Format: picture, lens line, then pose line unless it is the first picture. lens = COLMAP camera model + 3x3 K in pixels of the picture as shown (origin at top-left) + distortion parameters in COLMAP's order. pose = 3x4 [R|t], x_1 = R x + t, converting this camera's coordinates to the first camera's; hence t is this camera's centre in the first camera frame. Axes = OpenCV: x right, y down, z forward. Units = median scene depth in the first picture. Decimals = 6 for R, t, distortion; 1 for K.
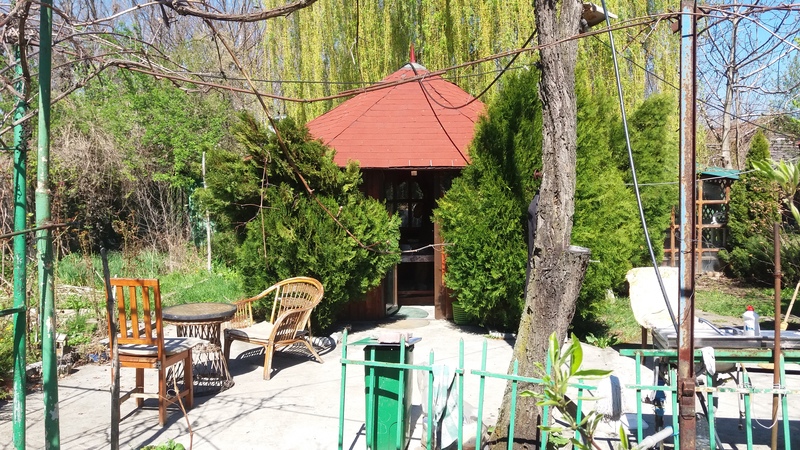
lens RADIAL K [[609.3, 0, 400.5], [0, 609.3, 221.5], [0, 0, 1]] dist [-0.011511, -0.005292]
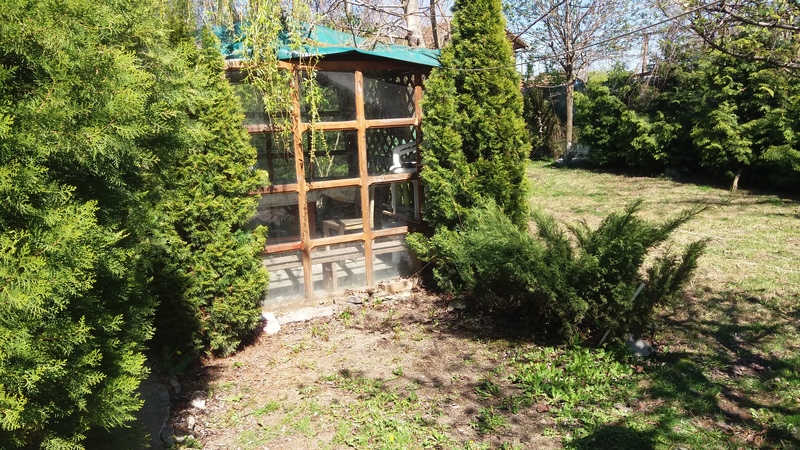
lens RADIAL K [[609.3, 0, 399.1], [0, 609.3, 225.5], [0, 0, 1]] dist [-0.011511, -0.005292]
pose [[0.902682, -0.109576, 0.416123, 0.340941], [0.055743, 0.988663, 0.139419, -0.020231], [-0.426683, -0.102655, 0.898556, 0.614667]]
